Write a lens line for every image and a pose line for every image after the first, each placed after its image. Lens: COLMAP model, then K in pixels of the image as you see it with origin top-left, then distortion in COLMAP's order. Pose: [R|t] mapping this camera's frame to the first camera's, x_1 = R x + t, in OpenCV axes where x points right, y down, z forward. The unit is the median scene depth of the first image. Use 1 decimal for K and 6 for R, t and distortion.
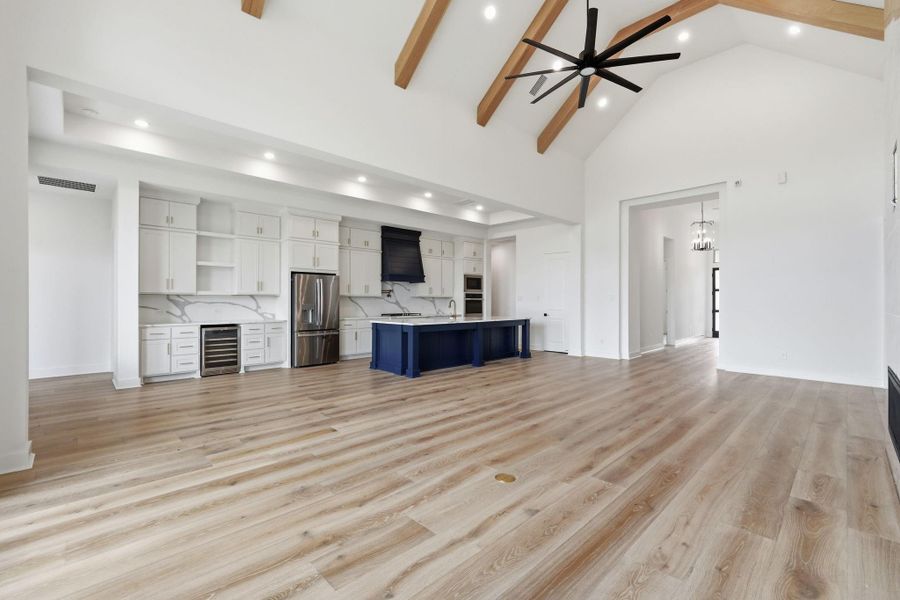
lens RADIAL K [[389.1, 0, 443.7], [0, 389.1, 299.2], [0, 0, 1]] dist [-0.002880, 0.000109]
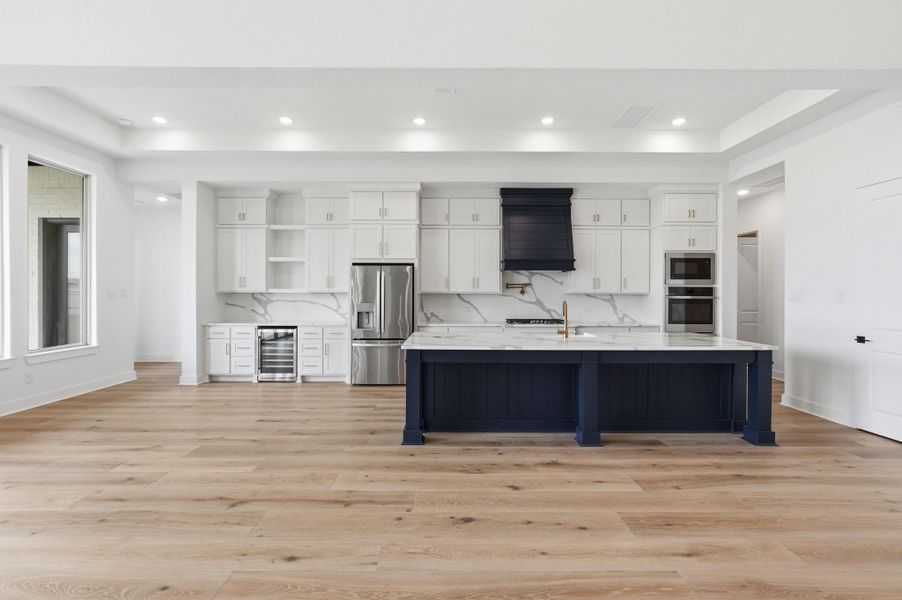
lens RADIAL K [[390.5, 0, 449.7], [0, 390.5, 292.6], [0, 0, 1]] dist [-0.003947, -0.000043]
pose [[0.728100, 0.000611, -0.685471, 0.297206], [0.001042, 0.999997, 0.001999, -0.012027], [0.685470, -0.002170, 0.728097, 0.546754]]
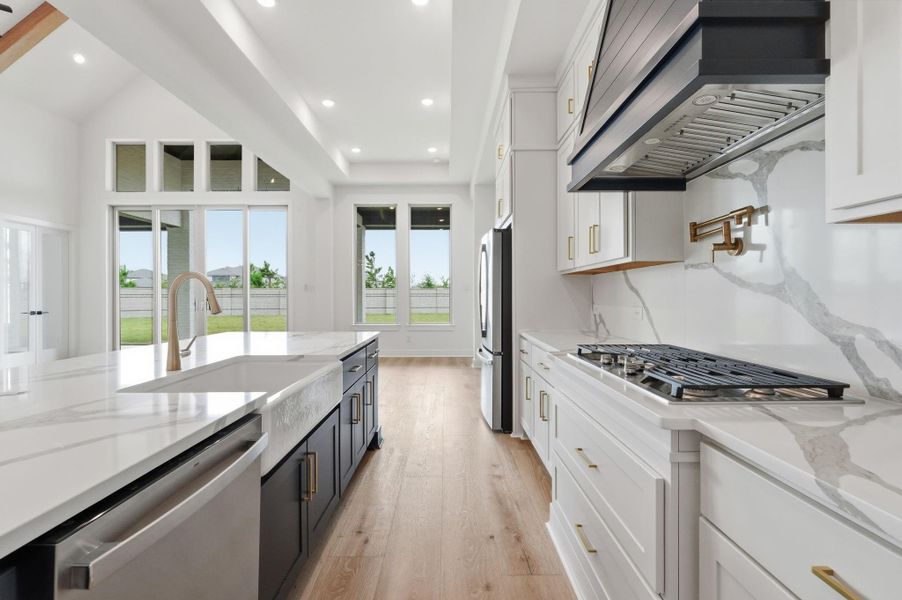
lens RADIAL K [[400.0, 0, 446.9], [0, 400.0, 297.0], [0, 0, 1]] dist [-0.000868, -0.000030]
pose [[-0.684338, 0.002464, -0.729161, 0.089932], [0.004869, 0.999987, -0.001191, 0.016225], [0.729149, -0.004365, -0.684342, 1.331036]]
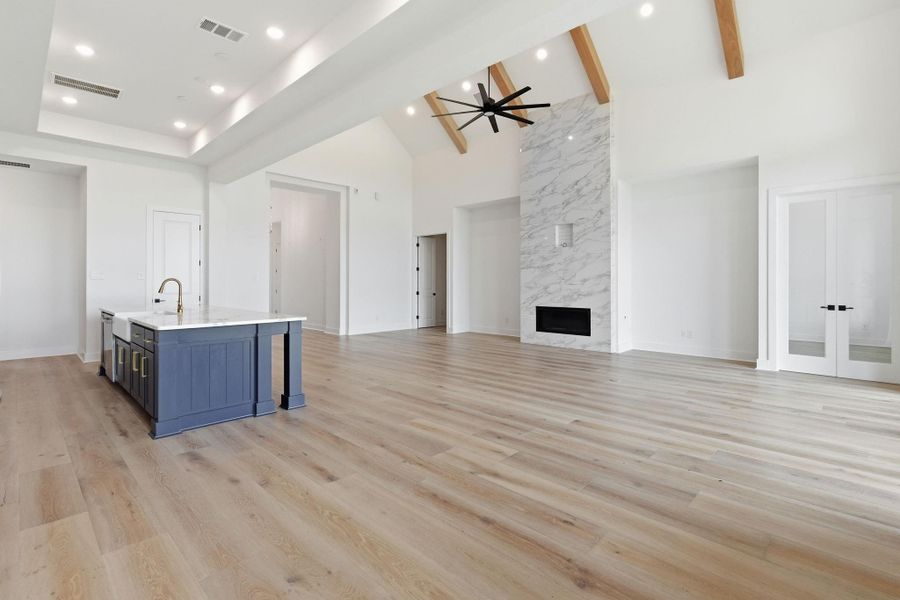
lens RADIAL K [[429.1, 0, 447.0], [0, 429.1, 278.6], [0, 0, 1]] dist [-0.002973, -0.000560]
pose [[-0.036649, 0.001576, 0.999327, -0.652567], [-0.004706, 0.999987, -0.001750, 0.001830], [-0.999317, -0.004767, -0.036641, 0.683474]]
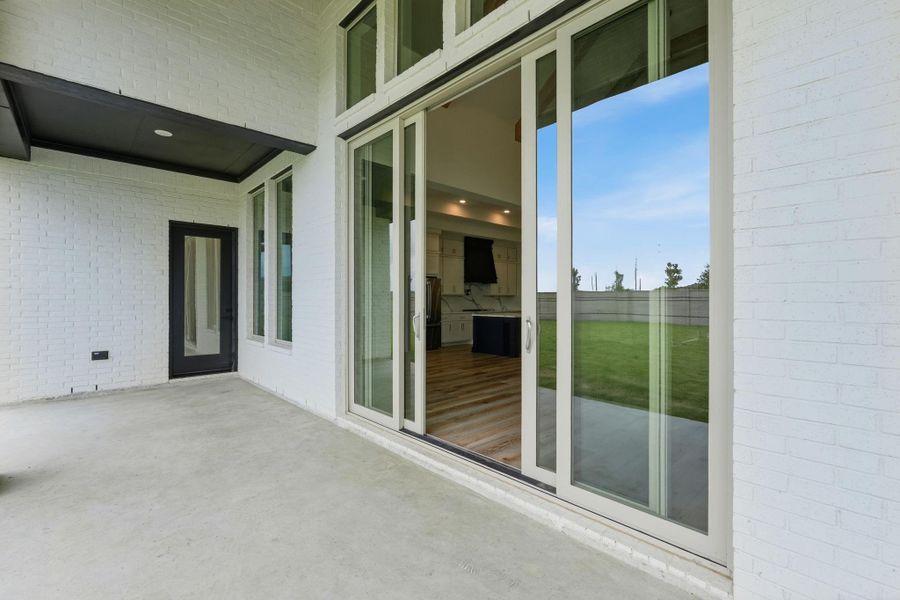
lens RADIAL K [[399.2, 0, 445.9], [0, 399.2, 297.0], [0, 0, 1]] dist [-0.000868, -0.000030]
pose [[0.999935, -0.002407, -0.011105, -0.250691], [0.002411, 0.999997, 0.000275, -0.002108], [0.011104, -0.000302, 0.999938, -0.289578]]
